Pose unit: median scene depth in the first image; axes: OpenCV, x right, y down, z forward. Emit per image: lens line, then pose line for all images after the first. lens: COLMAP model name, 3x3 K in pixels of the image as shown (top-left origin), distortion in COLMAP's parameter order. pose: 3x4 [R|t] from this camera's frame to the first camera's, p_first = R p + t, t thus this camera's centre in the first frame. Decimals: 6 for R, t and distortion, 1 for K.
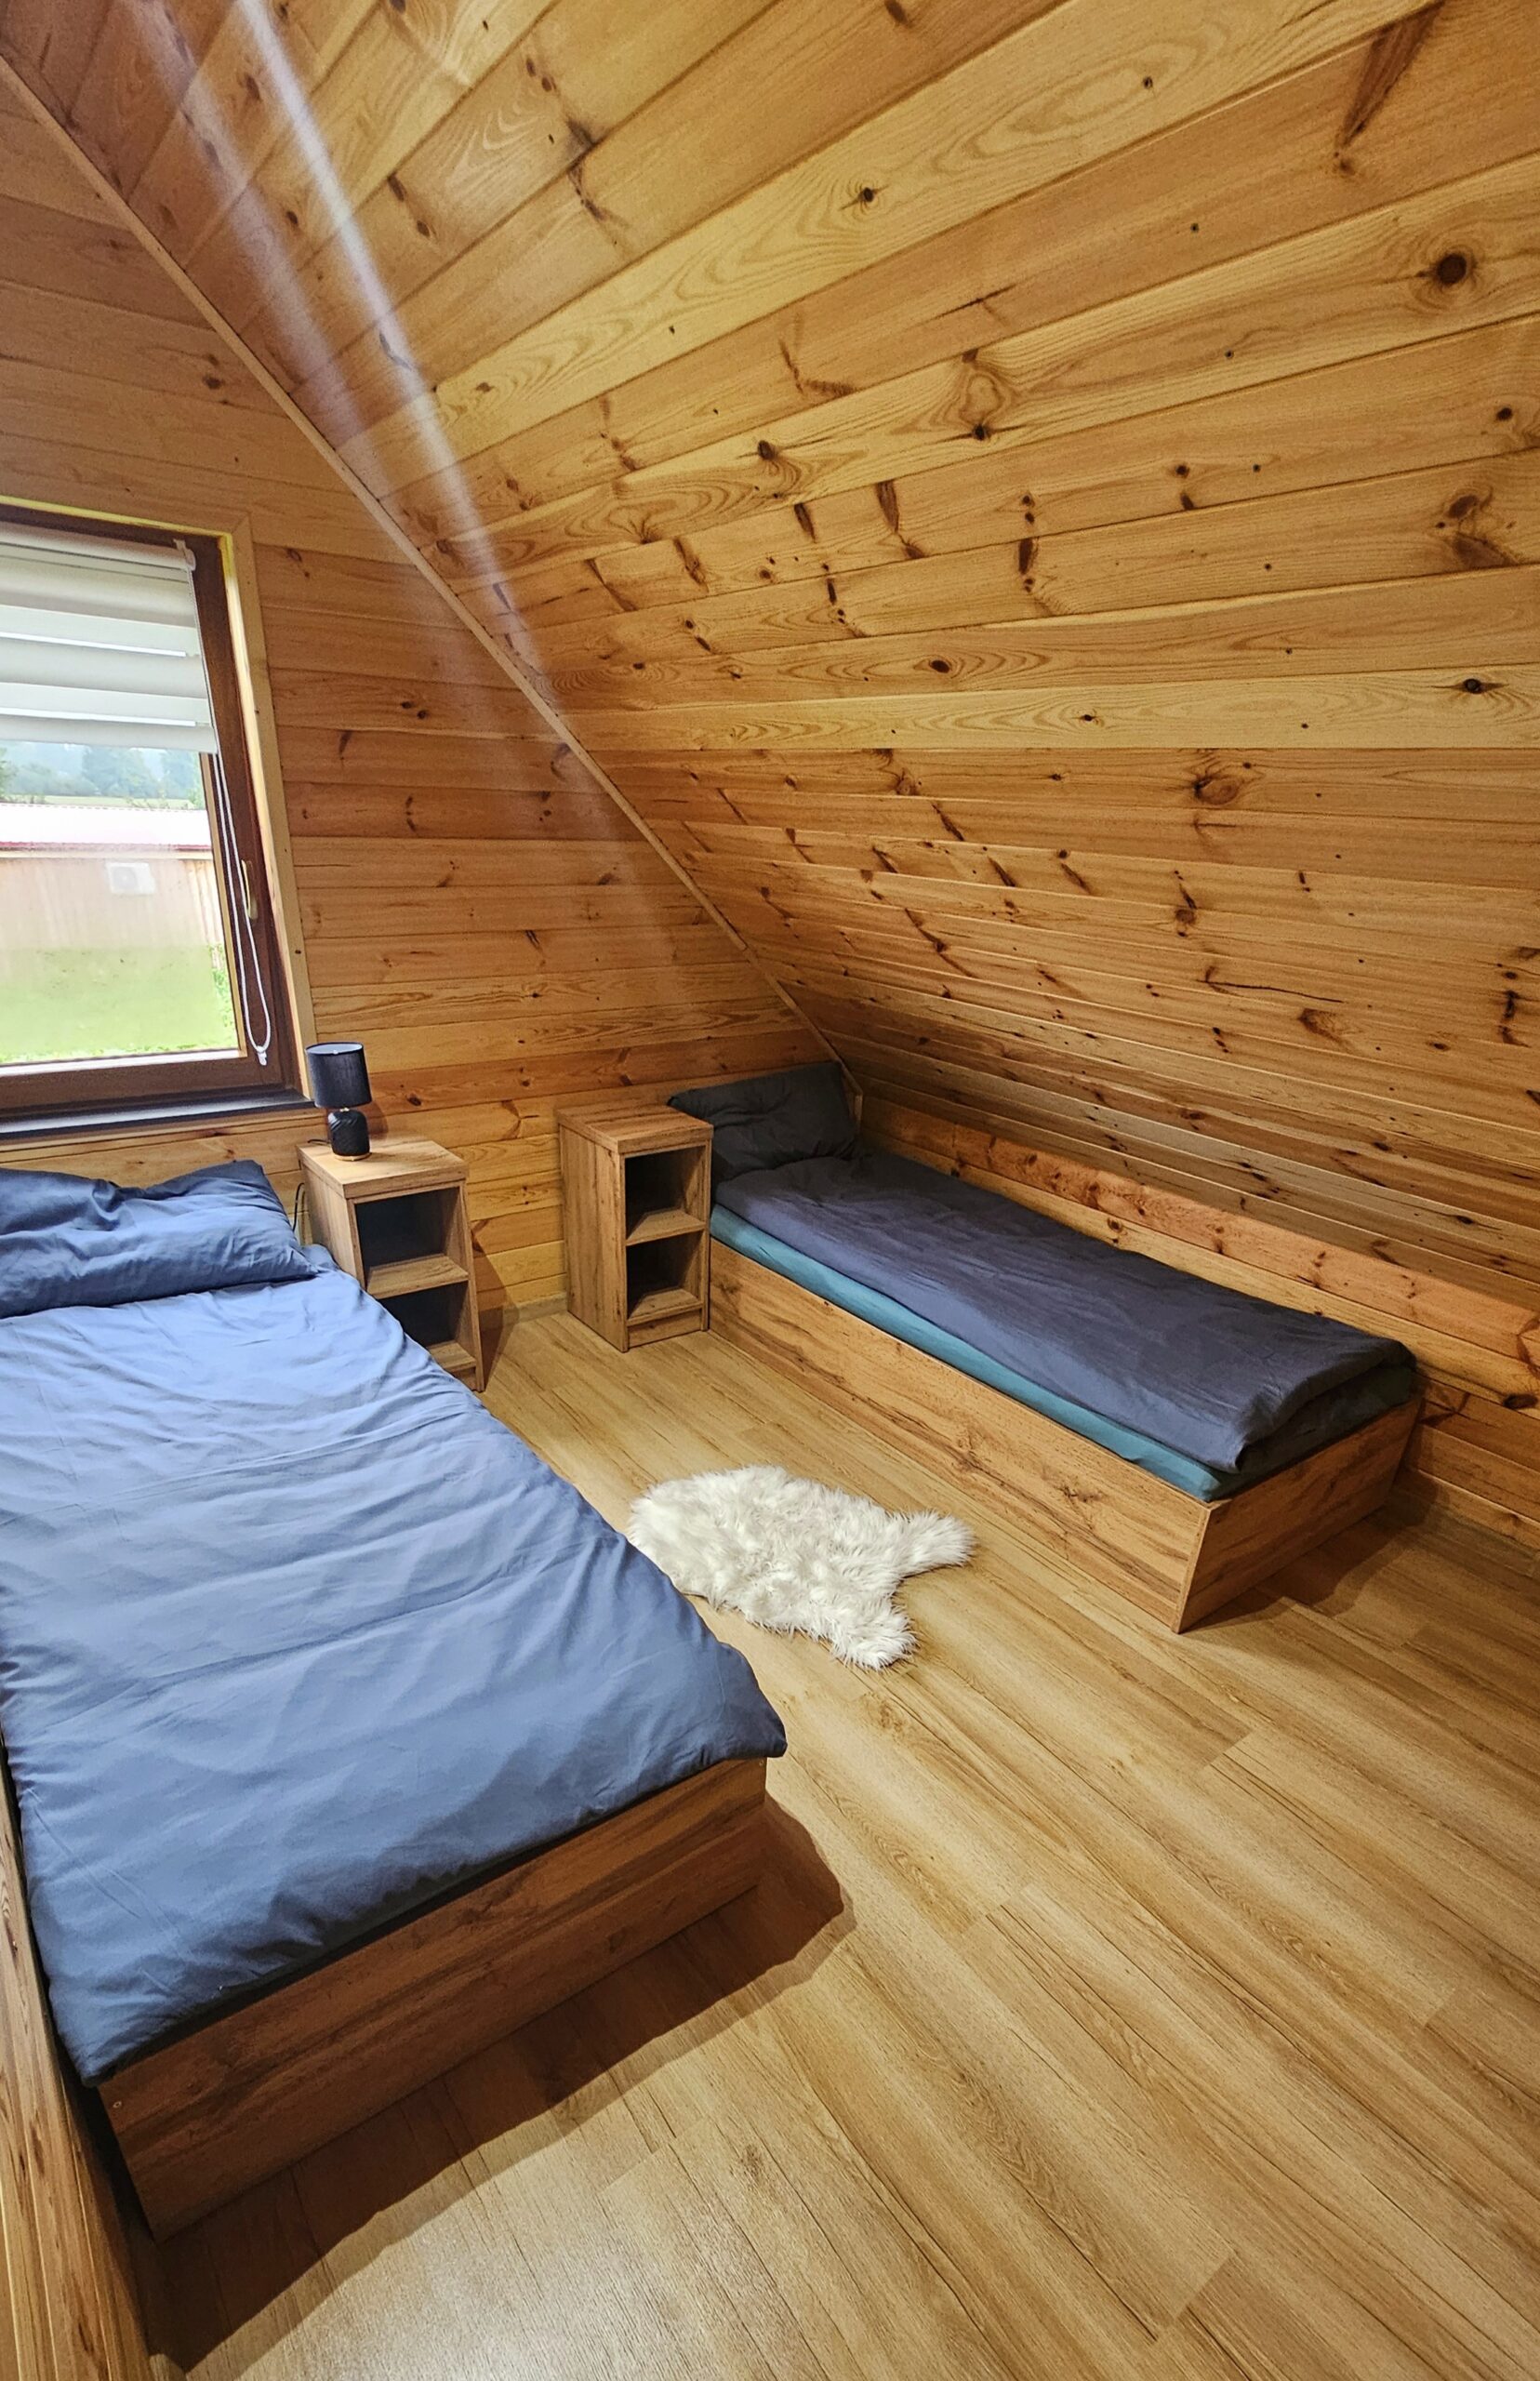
lens RADIAL K [[1108.3, 0, 767.9], [0, 1108.3, 1375.2], [0, 0, 1]] dist [-0.002475, -0.000454]
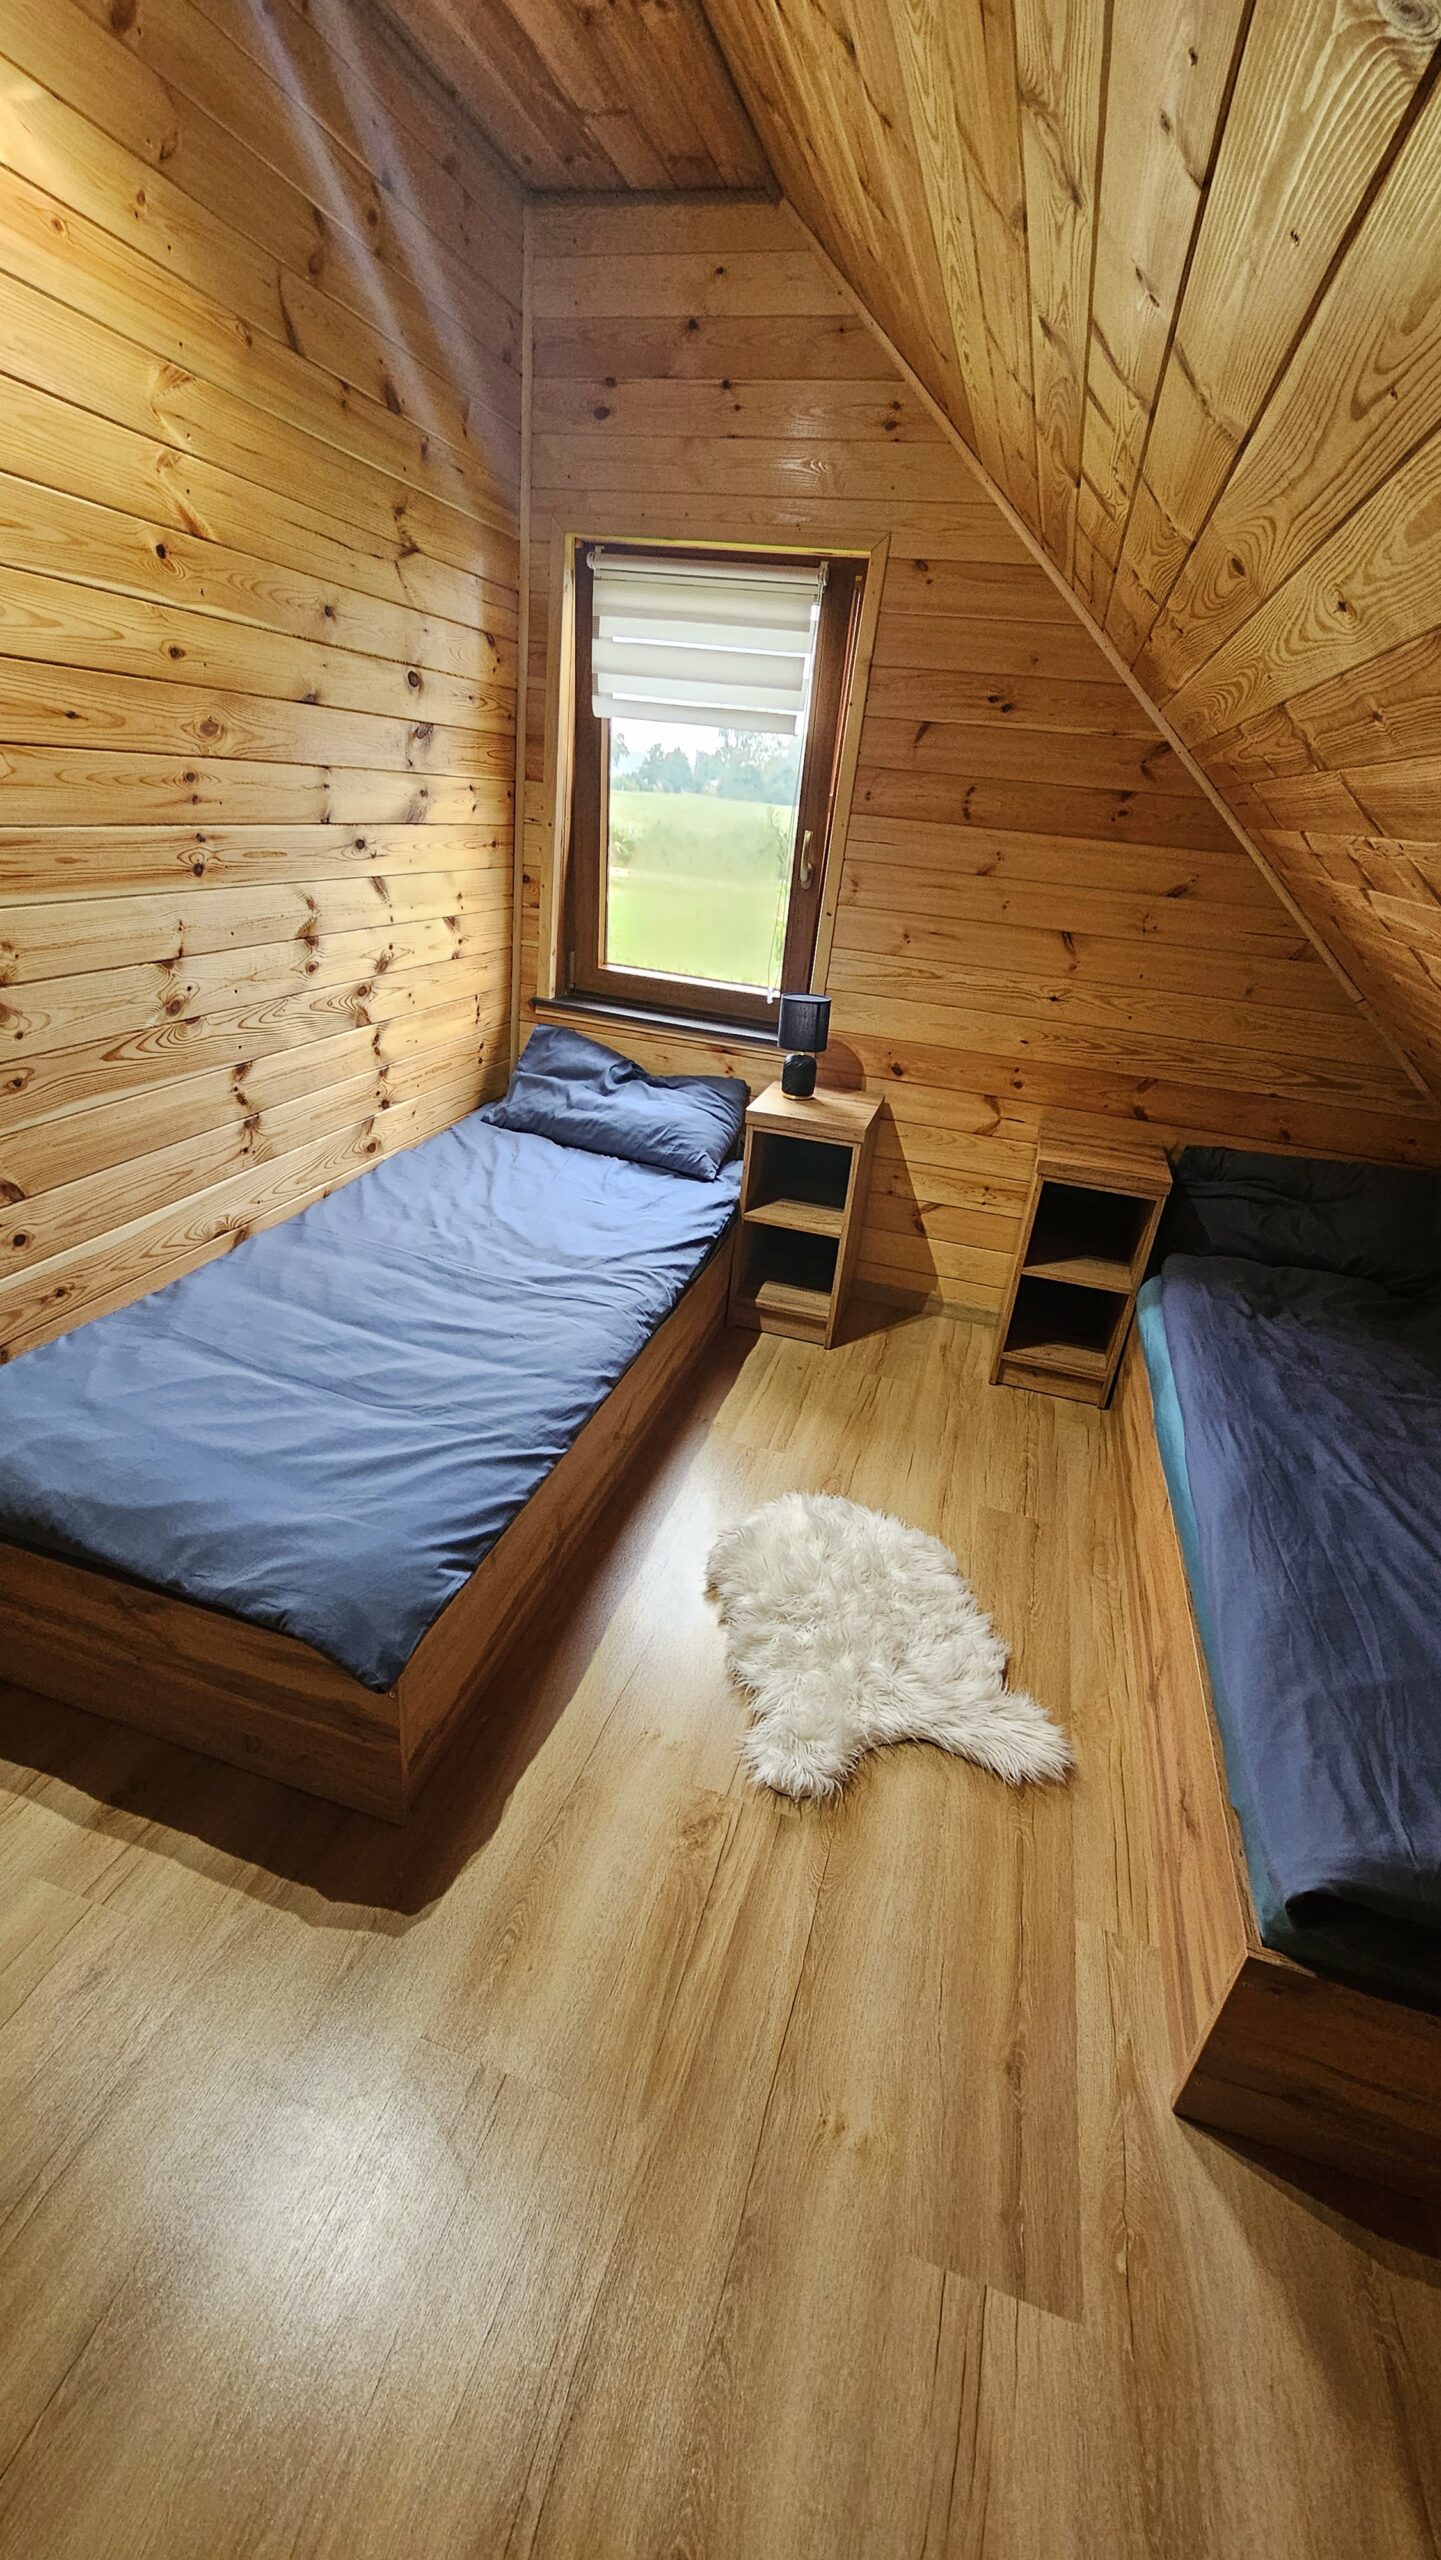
lens RADIAL K [[1050.9, 0, 710.9], [0, 1050.9, 1277.2], [0, 0, 1]] dist [-0.002847, 0.001203]
pose [[0.602636, 0.357538, -0.713440, 0.411585], [-0.428249, 0.899274, 0.088930, -0.101658], [0.673374, 0.251938, 0.695050, 0.291026]]
